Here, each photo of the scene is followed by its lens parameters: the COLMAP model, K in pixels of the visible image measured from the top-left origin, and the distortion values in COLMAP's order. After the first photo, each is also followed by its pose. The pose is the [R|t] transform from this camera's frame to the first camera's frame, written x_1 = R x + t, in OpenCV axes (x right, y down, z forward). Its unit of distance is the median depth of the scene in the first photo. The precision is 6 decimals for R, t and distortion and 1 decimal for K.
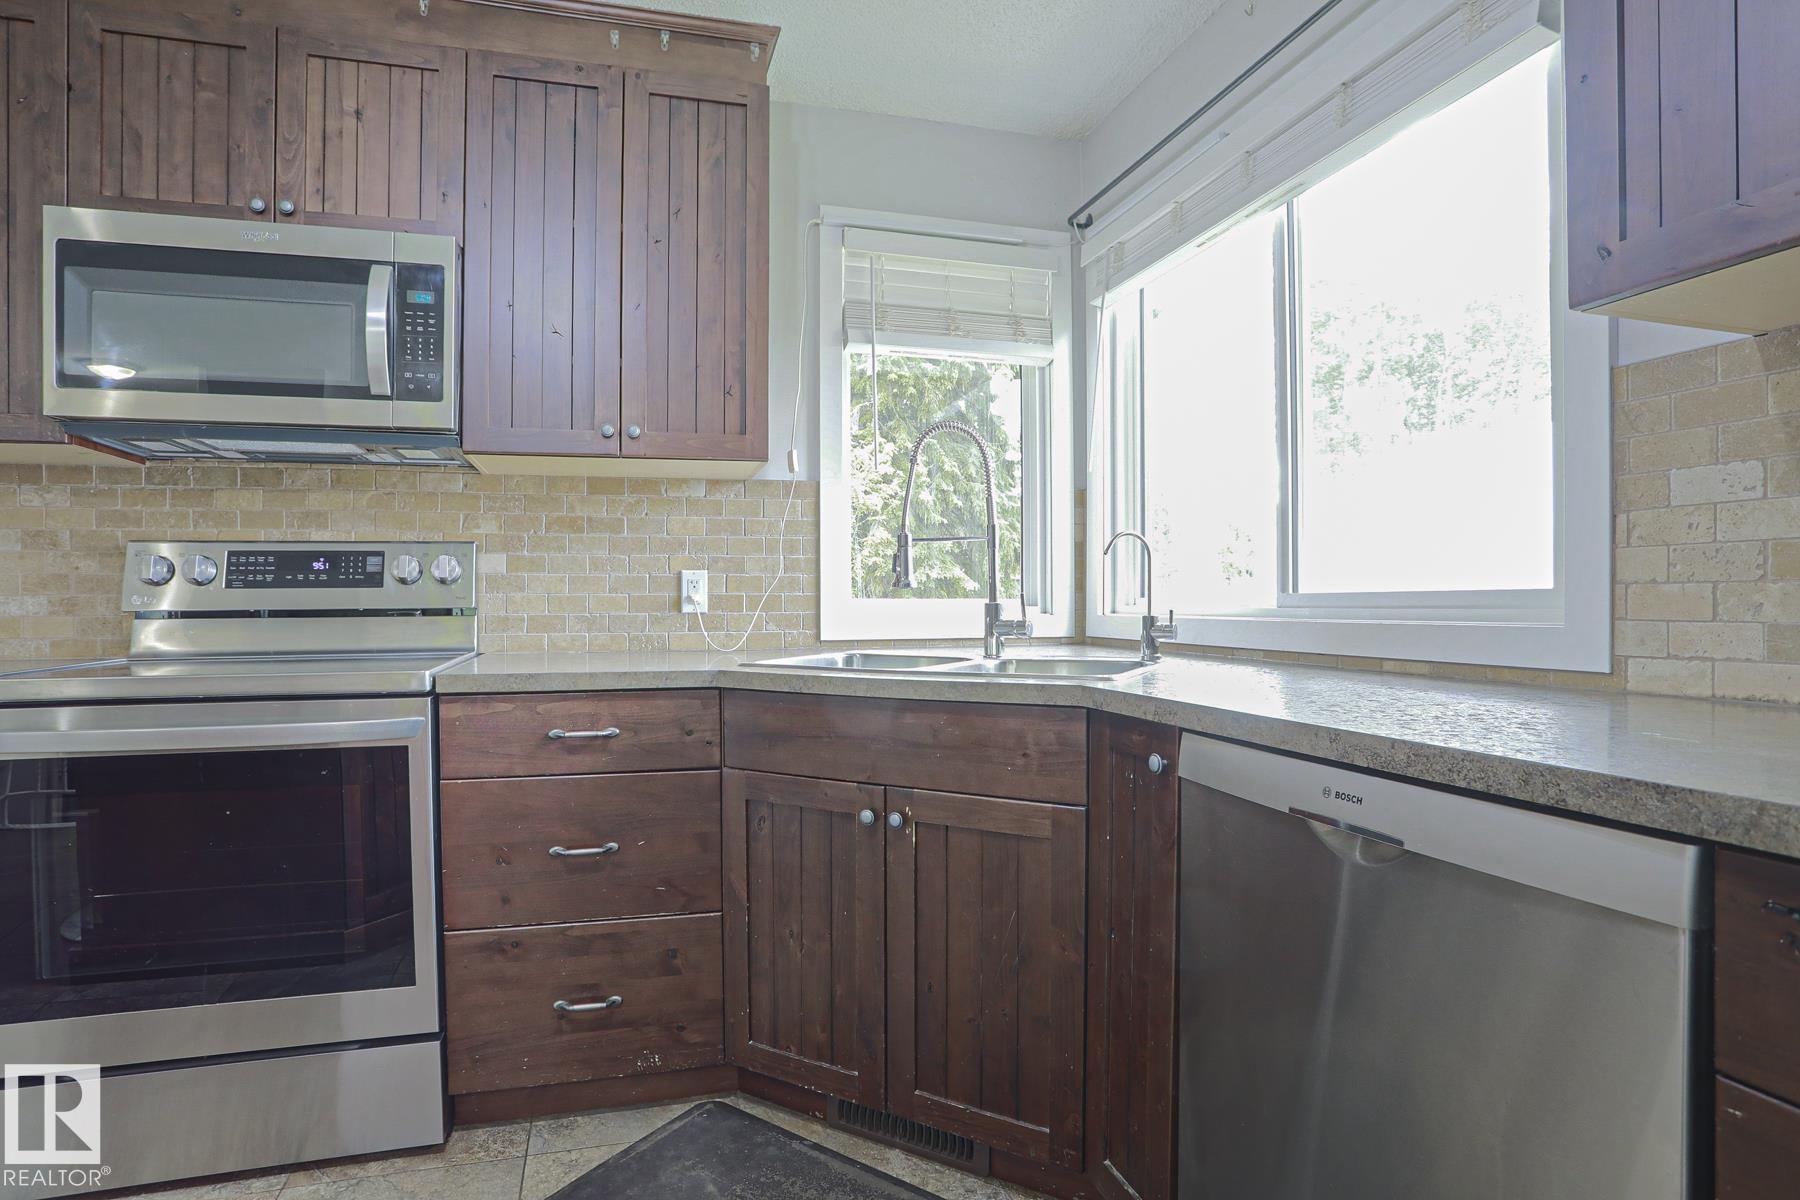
lens RADIAL K [[896.0, 0, 803.2], [0, 896.0, 603.3], [0, 0, 1]] dist [-0.044588, 0.006736]
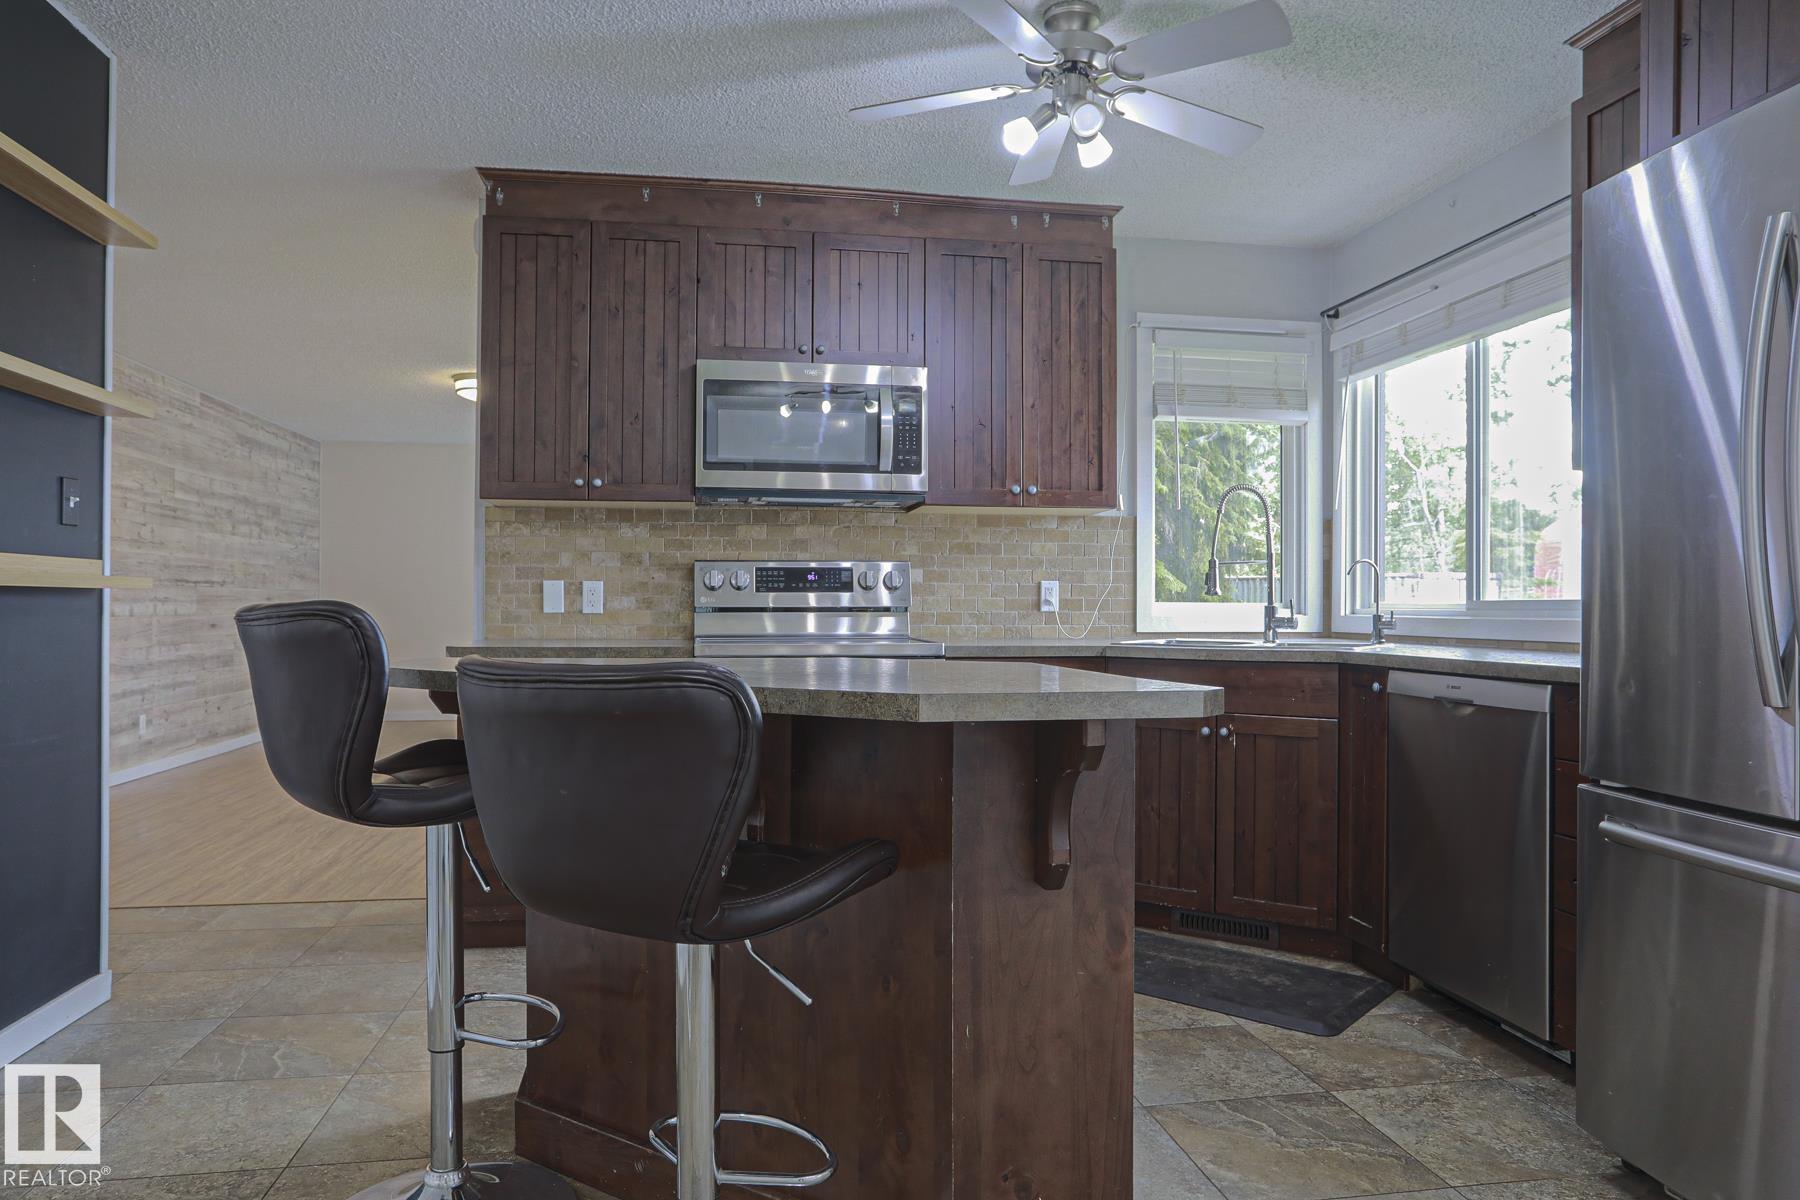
lens RADIAL K [[1136.6, 0, 891.9], [0, 1136.6, 597.0], [0, 0, 1]] dist [-0.041457, 0.021770]
pose [[0.998645, 0.006792, -0.051598, -0.325612], [-0.007255, 0.999935, -0.008794, 0.006362], [0.051535, 0.009157, 0.998629, -0.925027]]
